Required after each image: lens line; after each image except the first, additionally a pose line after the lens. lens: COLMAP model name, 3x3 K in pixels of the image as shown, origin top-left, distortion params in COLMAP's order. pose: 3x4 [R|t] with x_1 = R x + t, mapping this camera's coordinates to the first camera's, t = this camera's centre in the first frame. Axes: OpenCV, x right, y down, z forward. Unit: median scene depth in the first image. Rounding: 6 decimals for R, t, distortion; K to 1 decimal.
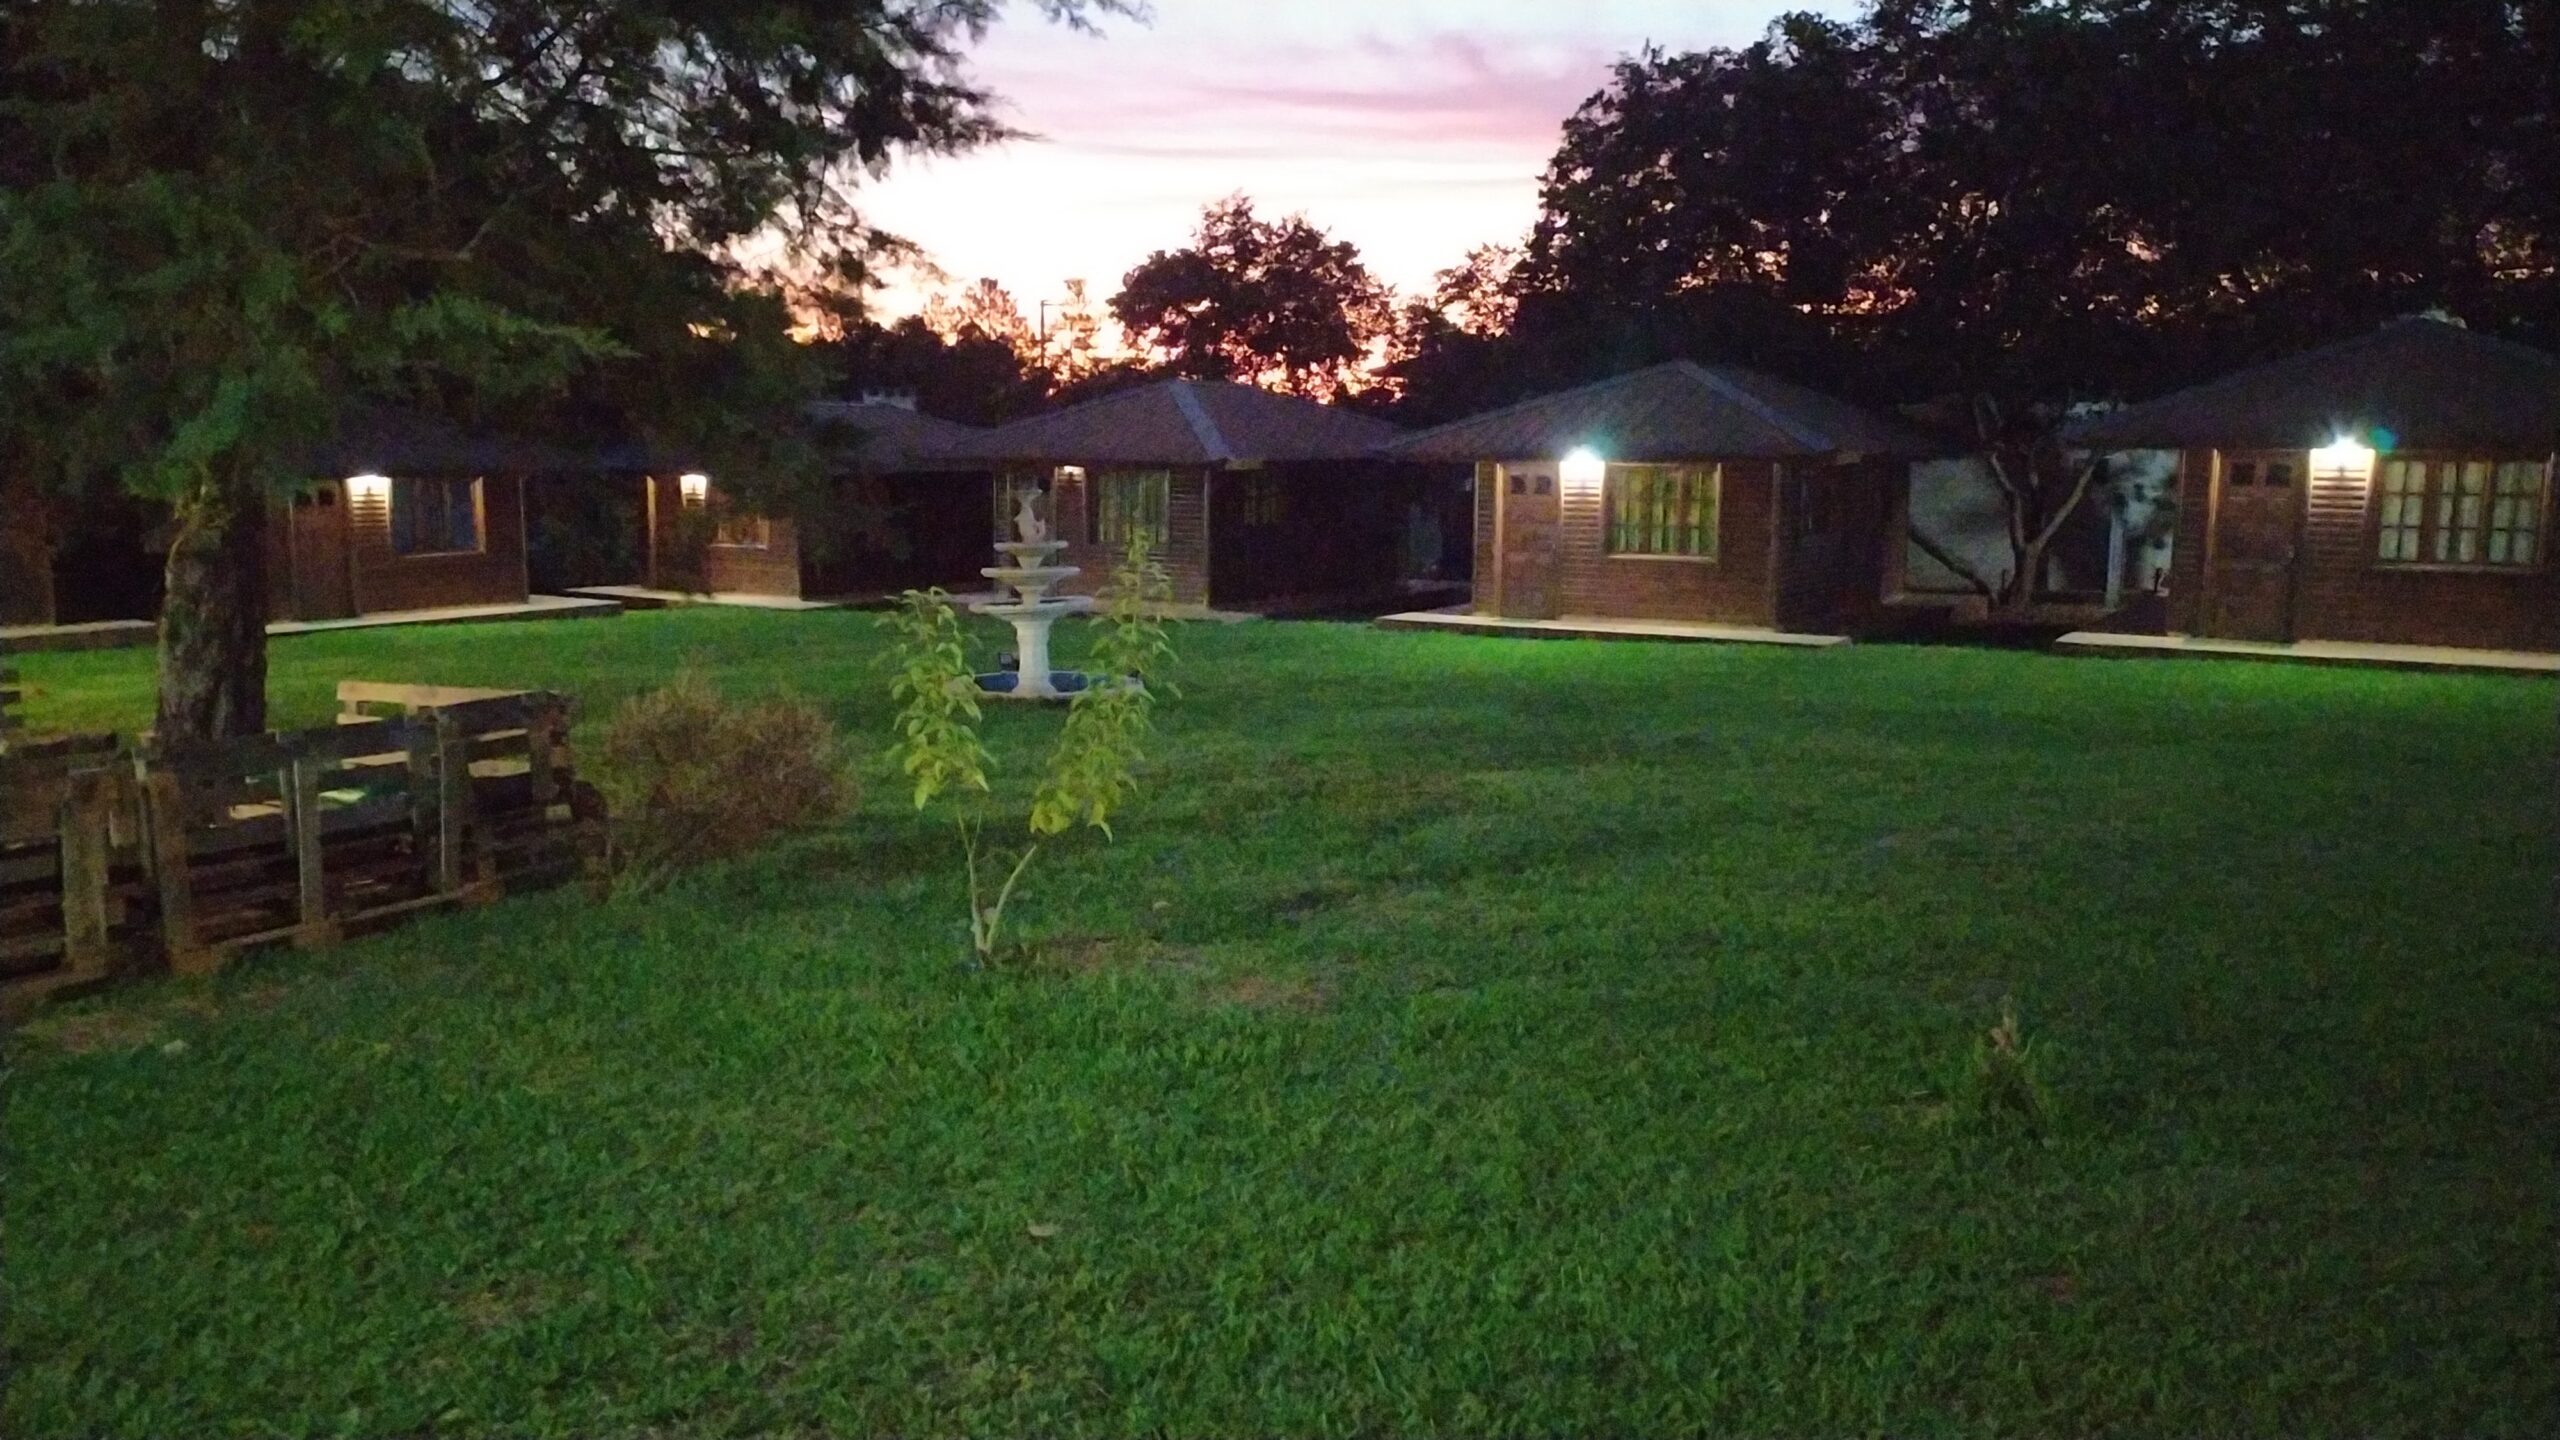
lens RADIAL K [[1922.2, 0, 1229.9], [0, 1922.2, 731.7], [0, 0, 1]] dist [0.041598, -0.058839]
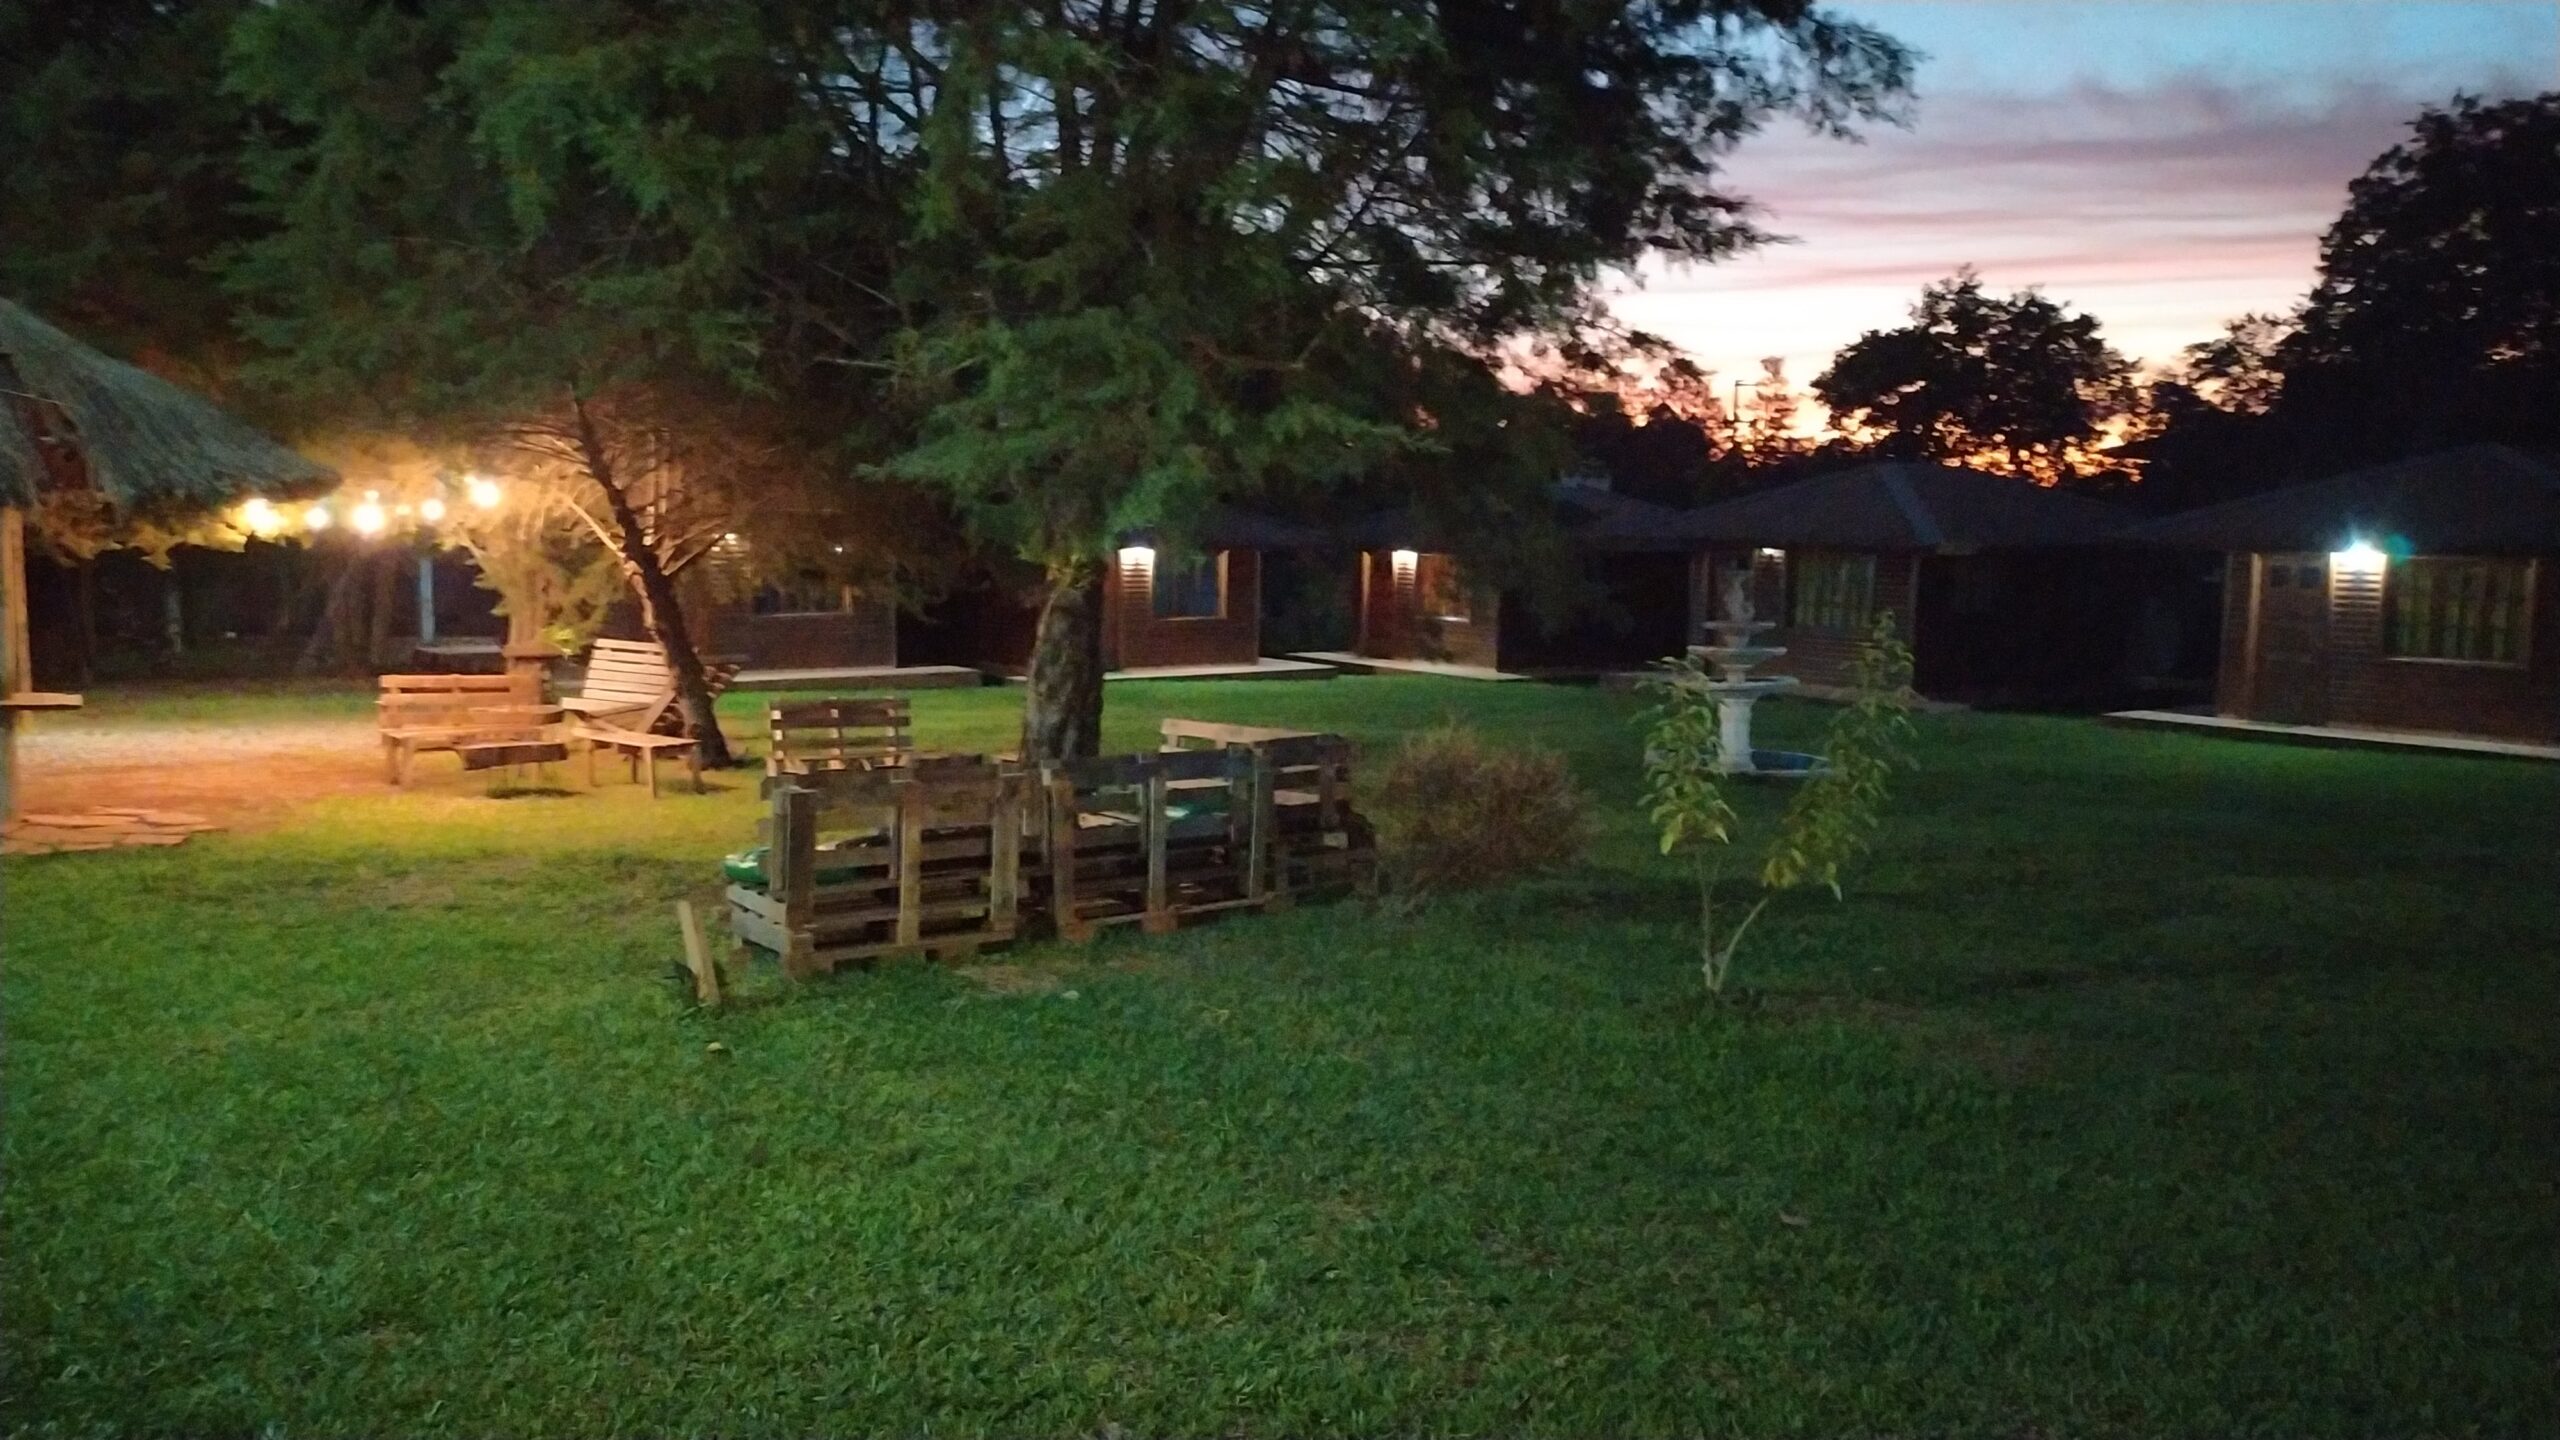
lens RADIAL K [[1922.2, 0, 1221.5], [0, 1922.2, 737.7], [0, 0, 1]] dist [0.041598, -0.058839]
pose [[0.939630, 0.049928, -0.338530, -0.026843], [-0.062584, 0.997686, -0.026566, 0.017191], [0.336421, 0.046149, 0.940580, -0.122193]]
